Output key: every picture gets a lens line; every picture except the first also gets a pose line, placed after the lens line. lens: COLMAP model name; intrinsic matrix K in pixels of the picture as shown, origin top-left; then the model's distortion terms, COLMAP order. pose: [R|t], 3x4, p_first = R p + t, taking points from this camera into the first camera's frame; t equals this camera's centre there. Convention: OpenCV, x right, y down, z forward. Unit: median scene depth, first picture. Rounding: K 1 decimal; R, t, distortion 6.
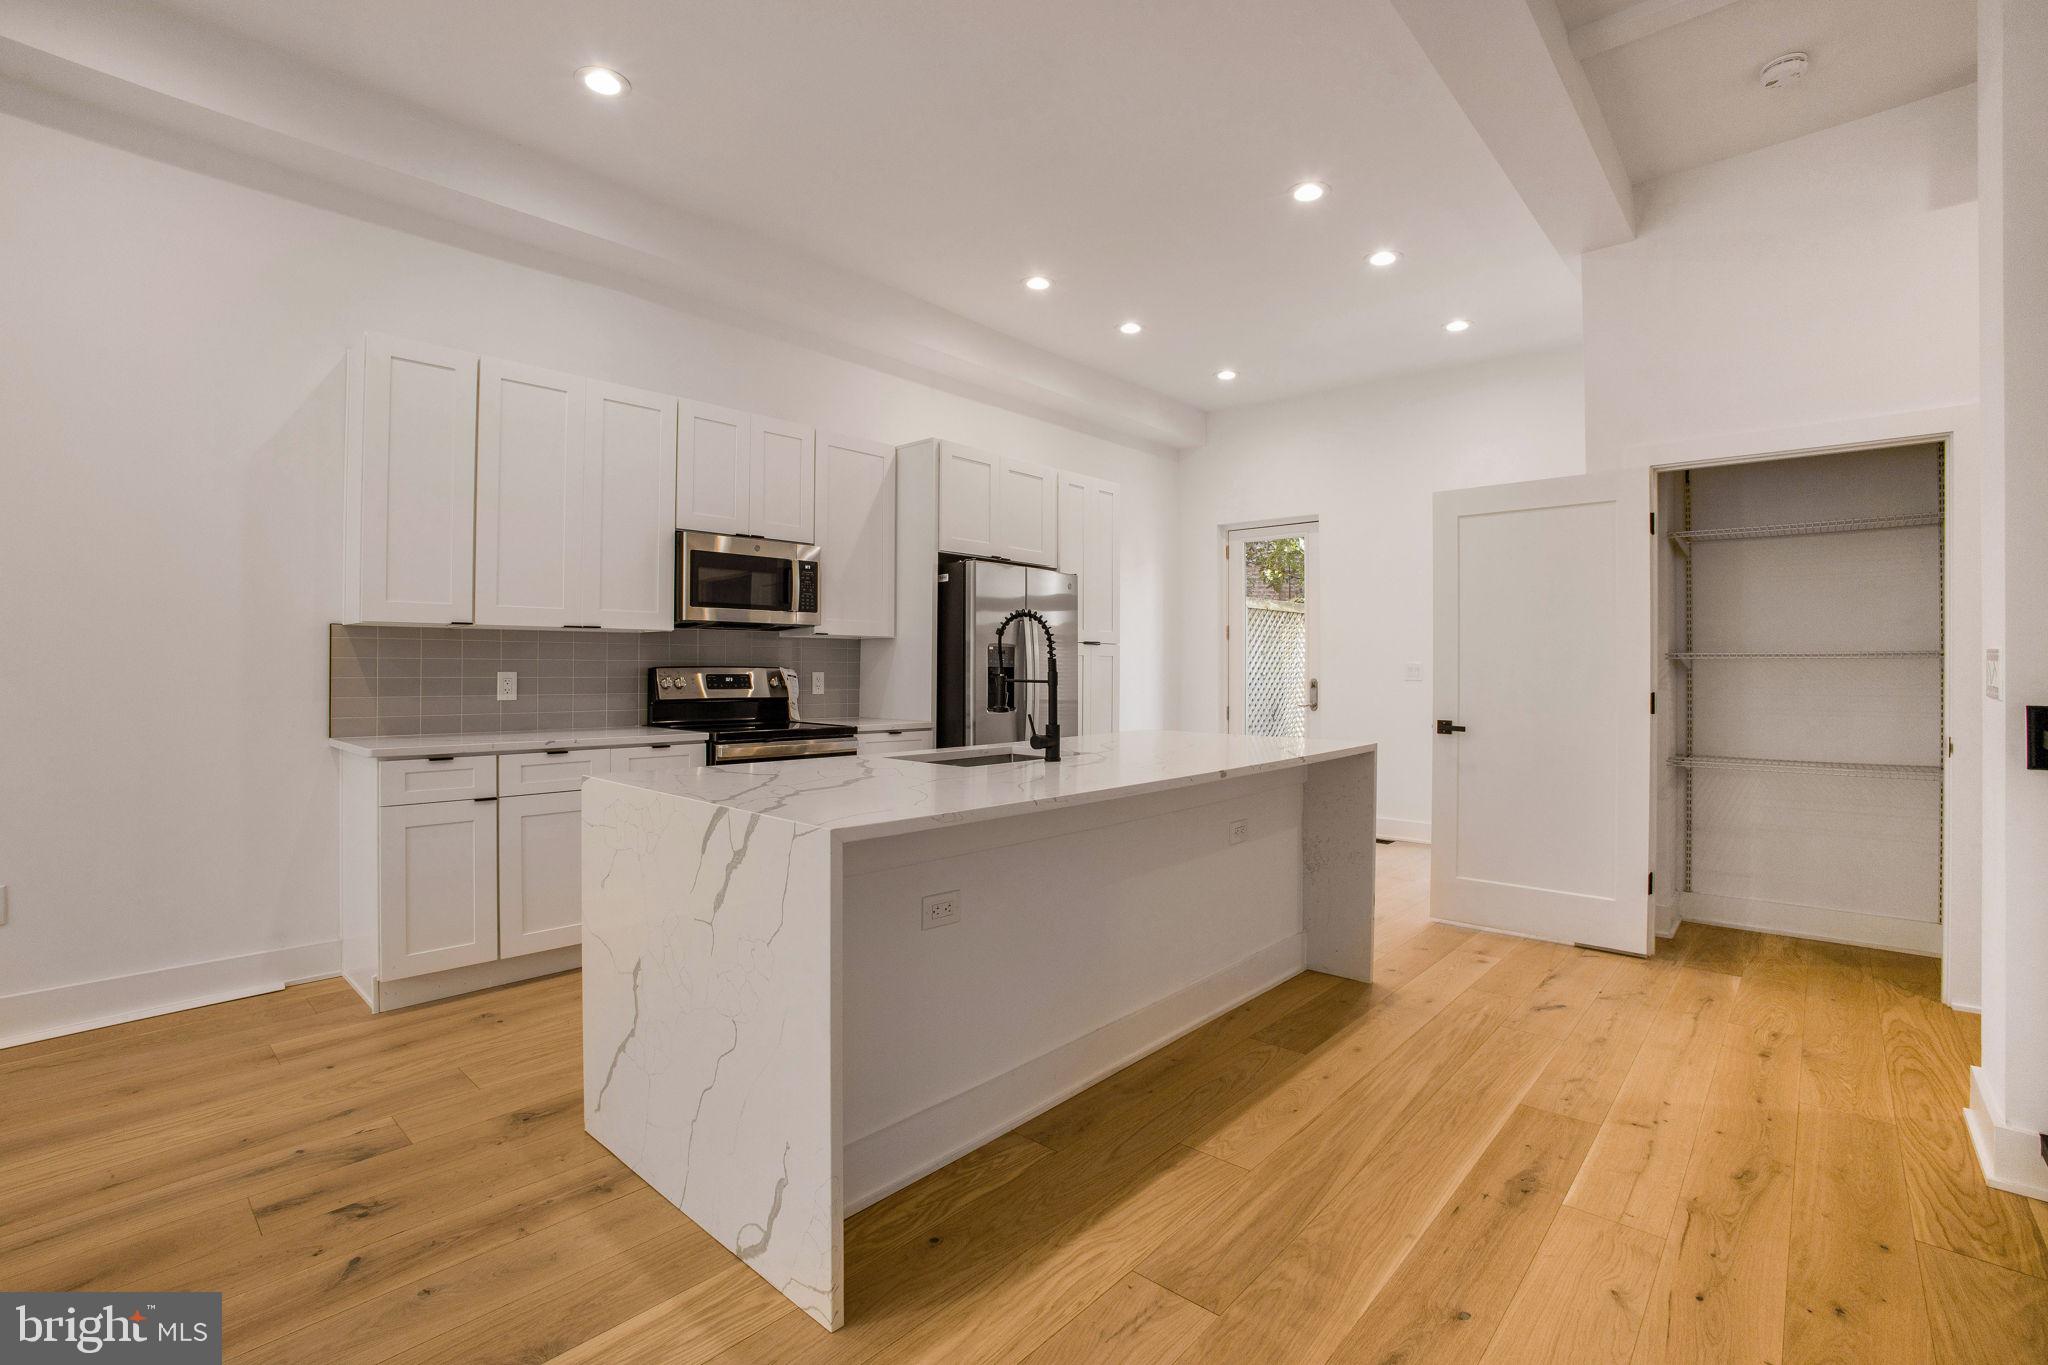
lens RADIAL K [[933.6, 0, 983.7], [0, 933.6, 636.4], [0, 0, 1]] dist [-0.046046, 0.012004]
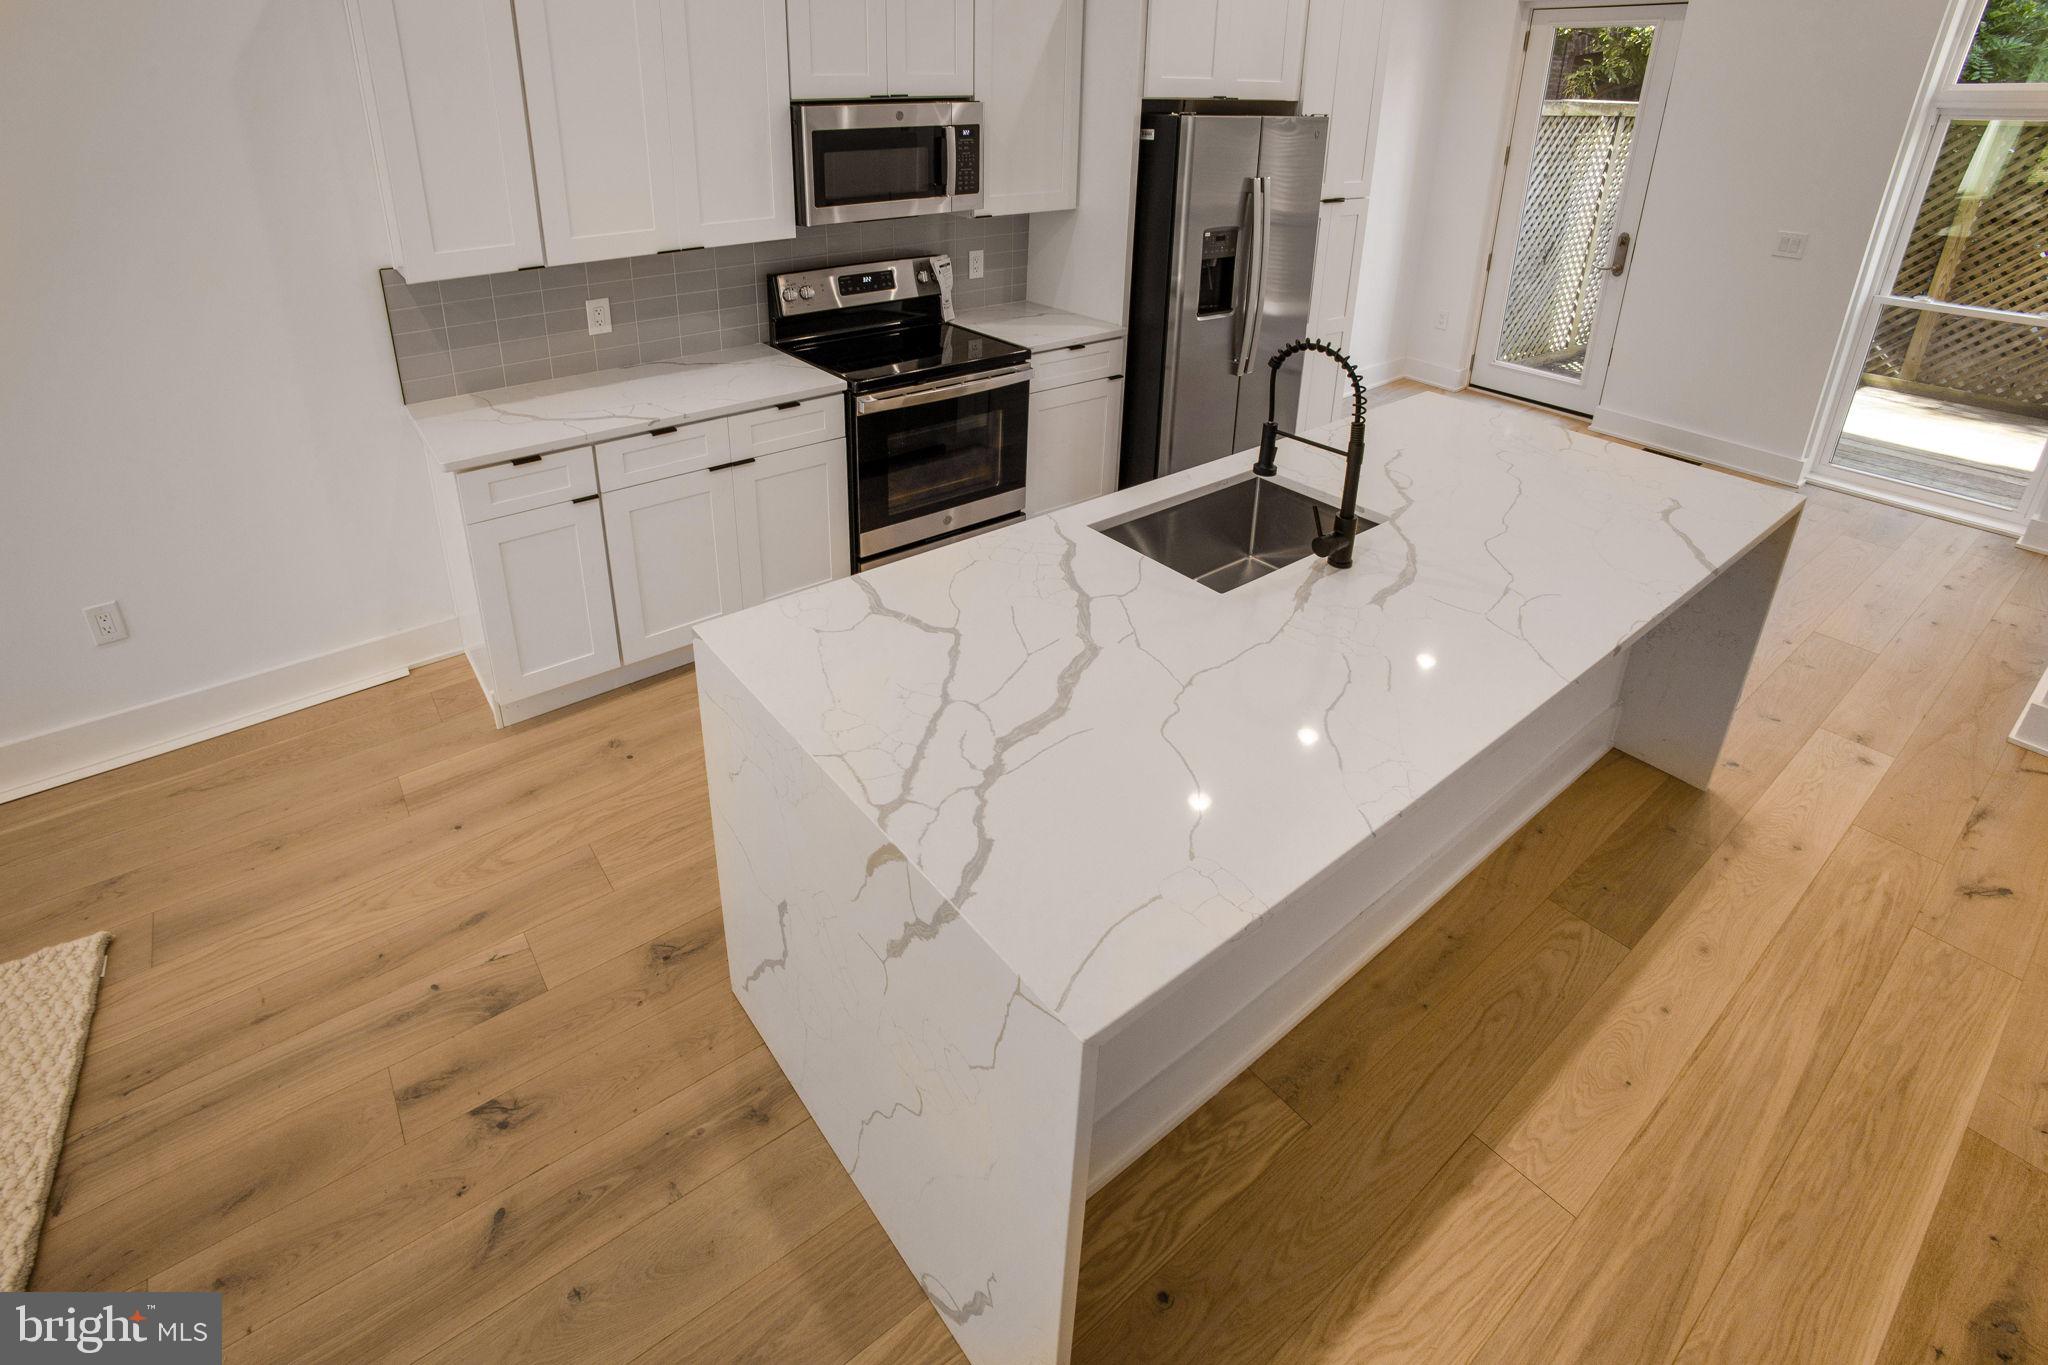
lens RADIAL K [[1011.9, 0, 939.3], [0, 1011.9, 416.3], [0, 0, 1]] dist [-0.052502, 0.011827]
pose [[0.983285, 0.059904, -0.171938, -0.091881], [0.005845, 0.933455, 0.358647, -0.230952], [0.181981, -0.353657, 0.917502, 0.287721]]
